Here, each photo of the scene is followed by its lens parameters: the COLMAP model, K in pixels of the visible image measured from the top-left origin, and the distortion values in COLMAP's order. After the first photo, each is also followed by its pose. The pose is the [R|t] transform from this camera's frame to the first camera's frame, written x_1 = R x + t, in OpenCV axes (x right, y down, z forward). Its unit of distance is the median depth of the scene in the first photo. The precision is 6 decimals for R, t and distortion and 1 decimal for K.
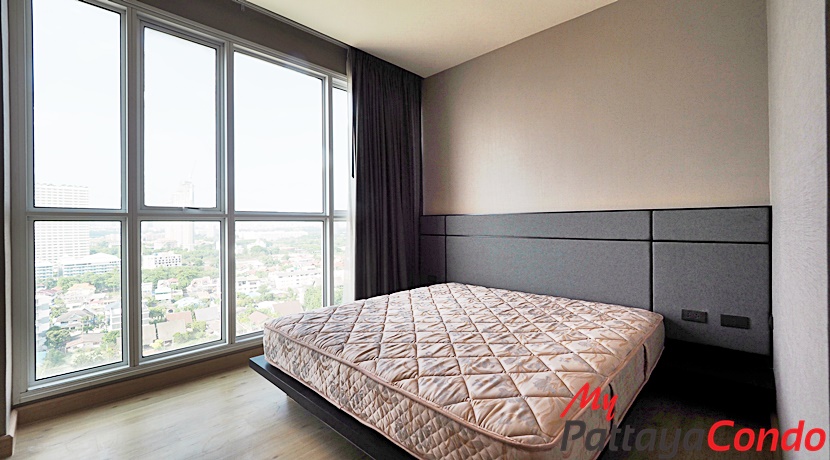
lens RADIAL K [[349.9, 0, 407.7], [0, 349.9, 222.4], [0, 0, 1]] dist [-0.003892, -0.000110]
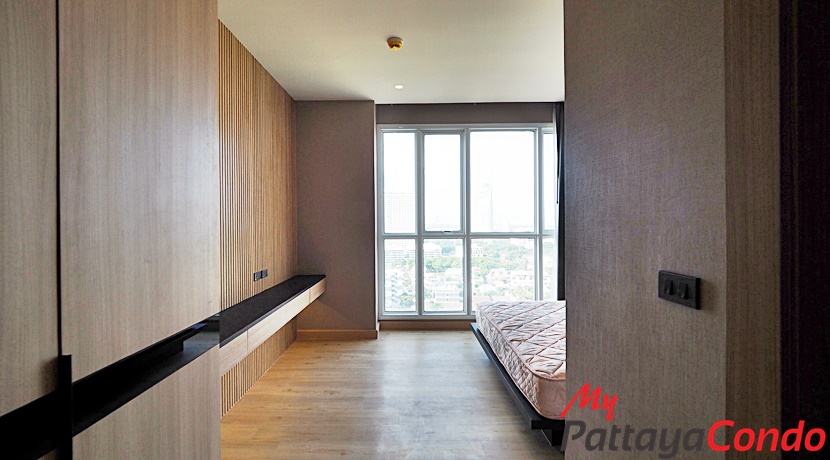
lens RADIAL K [[349.9, 0, 407.7], [0, 349.9, 222.4], [0, 0, 1]] dist [-0.003892, -0.000110]
pose [[0.708152, 0.002862, -0.706054, 0.513859], [0.003795, 0.999962, 0.007860, -0.110523], [0.706050, -0.008246, 0.708114, -0.401810]]
